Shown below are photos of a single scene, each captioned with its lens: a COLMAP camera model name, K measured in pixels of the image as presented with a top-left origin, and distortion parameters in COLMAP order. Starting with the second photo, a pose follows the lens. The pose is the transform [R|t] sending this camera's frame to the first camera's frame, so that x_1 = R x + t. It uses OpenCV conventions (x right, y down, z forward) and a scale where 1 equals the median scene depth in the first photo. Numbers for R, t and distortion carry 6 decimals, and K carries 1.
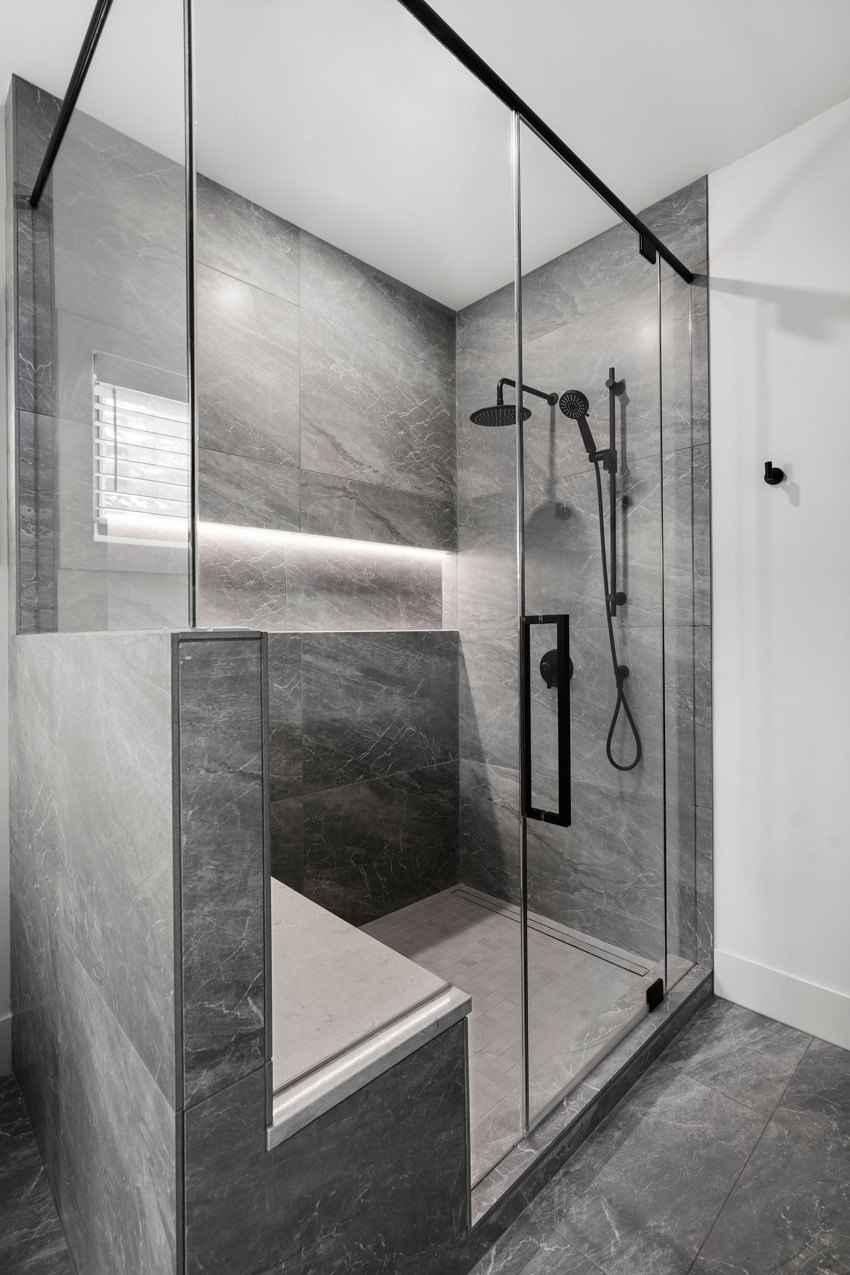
lens RADIAL K [[579.5, 0, 424.6], [0, 579.5, 631.8], [0, 0, 1]] dist [-0.000905, 0.000465]
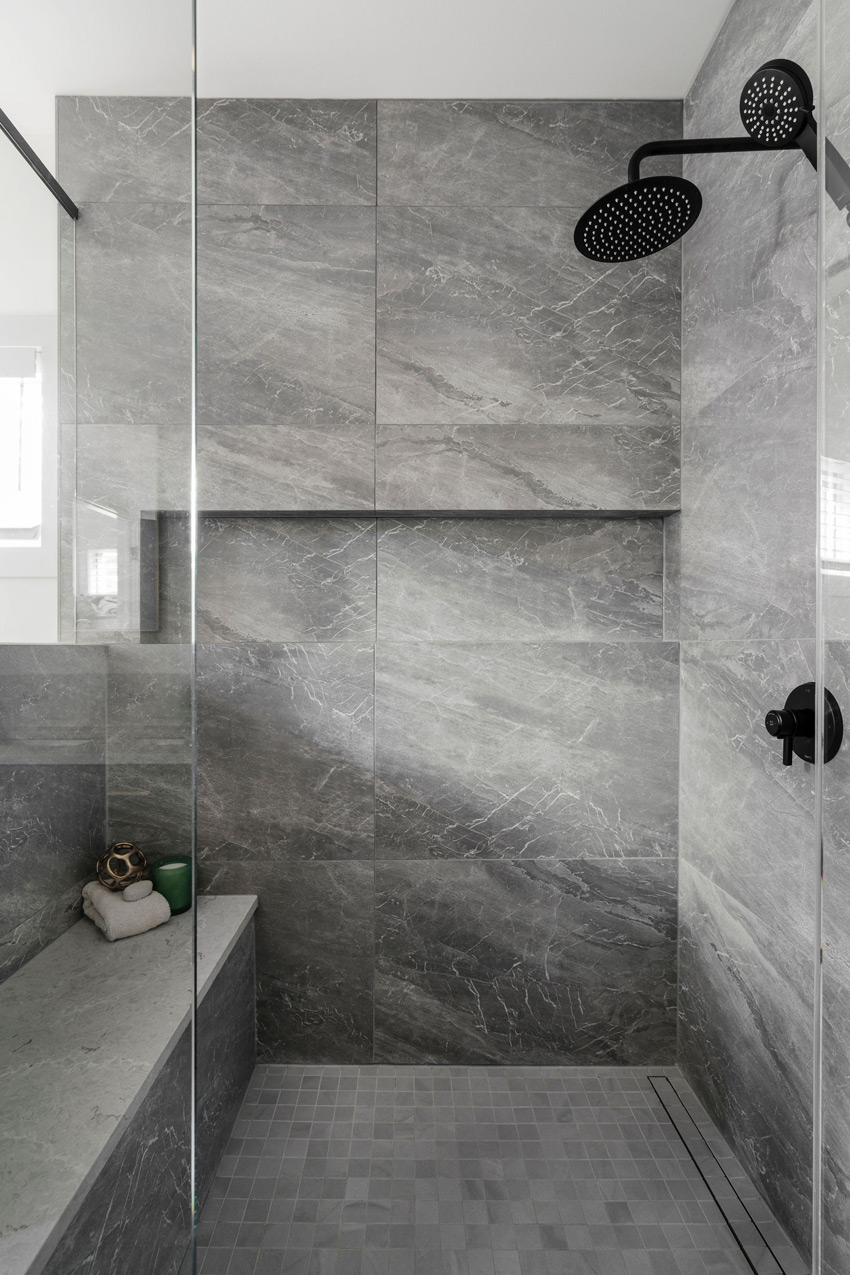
lens RADIAL K [[579.5, 0, 422.8], [0, 579.5, 648.3], [0, 0, 1]] dist [-0.000905, 0.000465]
pose [[0.733424, 0.011705, -0.679671, 0.310755], [-0.004126, 0.999910, 0.012768, -0.002155], [0.679759, -0.006560, 0.733406, 0.447264]]
